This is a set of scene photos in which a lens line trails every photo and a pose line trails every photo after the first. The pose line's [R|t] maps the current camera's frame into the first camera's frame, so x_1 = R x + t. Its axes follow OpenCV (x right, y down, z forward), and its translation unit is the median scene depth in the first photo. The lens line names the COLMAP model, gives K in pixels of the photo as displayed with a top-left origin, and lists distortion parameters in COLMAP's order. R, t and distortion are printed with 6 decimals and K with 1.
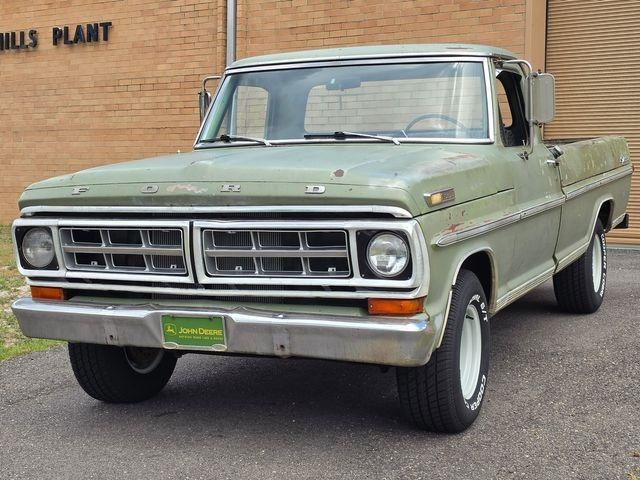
lens RADIAL K [[1153.0, 0, 320.6], [0, 1153.0, 196.3], [0, 0, 1]] dist [0.192487, -0.261561]
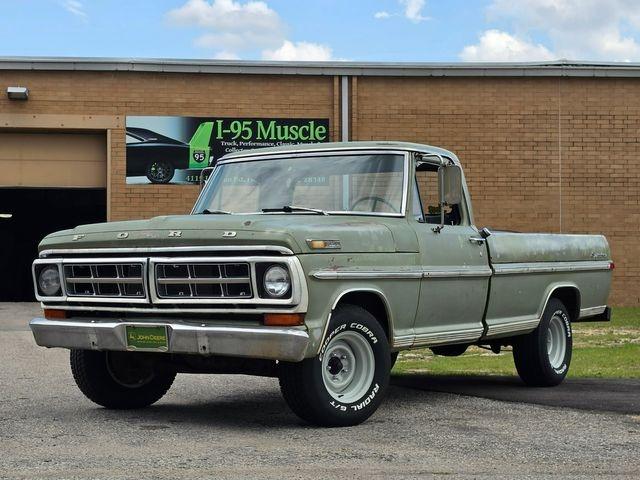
lens RADIAL K [[1313.0, 0, 292.5], [0, 1313.0, 241.2], [0, 0, 1]] dist [0.125434, -0.158761]
pose [[0.987735, 0.024536, -0.154202, 0.300261], [-0.037216, 0.996109, -0.079883, 0.120558], [0.151642, 0.084642, 0.984805, -0.527765]]
